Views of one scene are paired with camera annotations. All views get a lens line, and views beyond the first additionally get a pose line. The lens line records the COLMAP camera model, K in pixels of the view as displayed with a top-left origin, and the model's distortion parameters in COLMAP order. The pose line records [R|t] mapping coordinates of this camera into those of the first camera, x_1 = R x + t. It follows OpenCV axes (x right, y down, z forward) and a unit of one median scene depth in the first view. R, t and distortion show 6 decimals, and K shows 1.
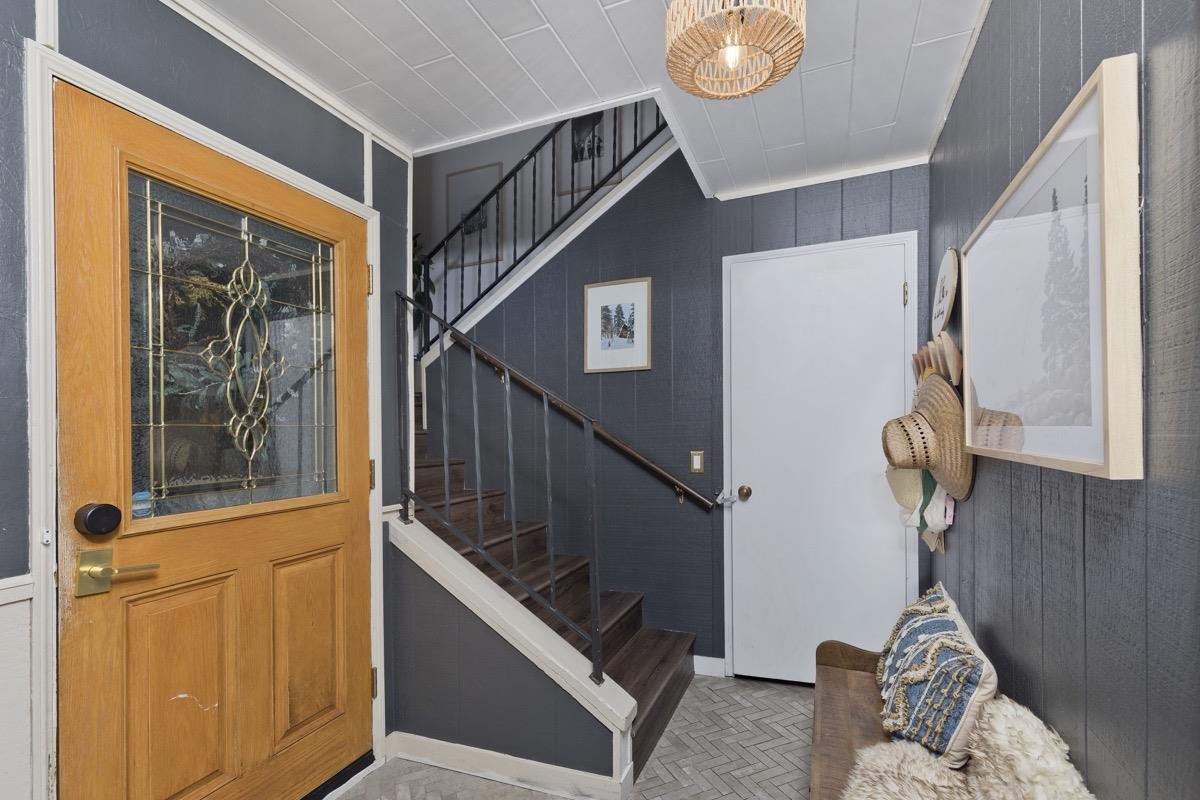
lens RADIAL K [[563.2, 0, 602.5], [0, 563.2, 442.4], [0, 0, 1]] dist [0.014208, 0.000352]
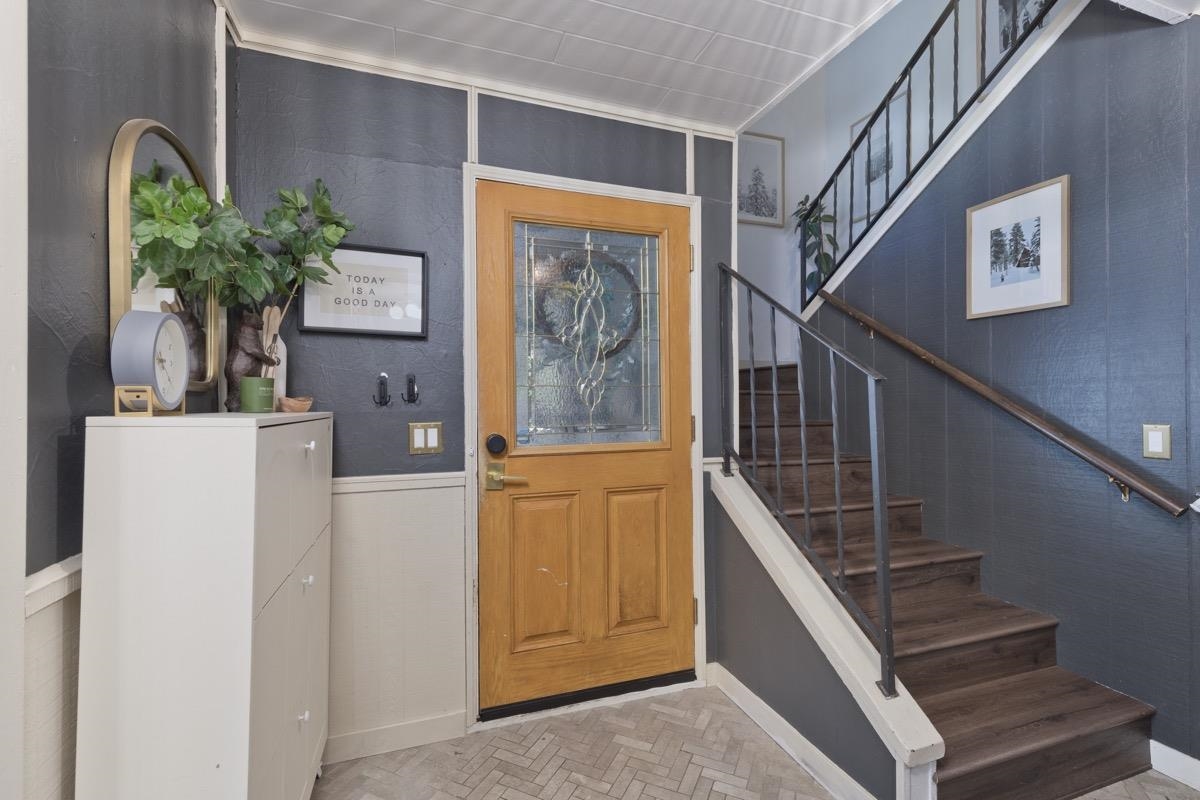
lens RADIAL K [[541.0, 0, 605.5], [0, 541.0, 404.9], [0, 0, 1]] dist [0.009549, -0.000443]
pose [[0.647708, 0.022412, -0.761559, 0.322849], [-0.021611, 0.999705, 0.011039, 0.000711], [0.761582, 0.009308, 0.648002, 0.161606]]
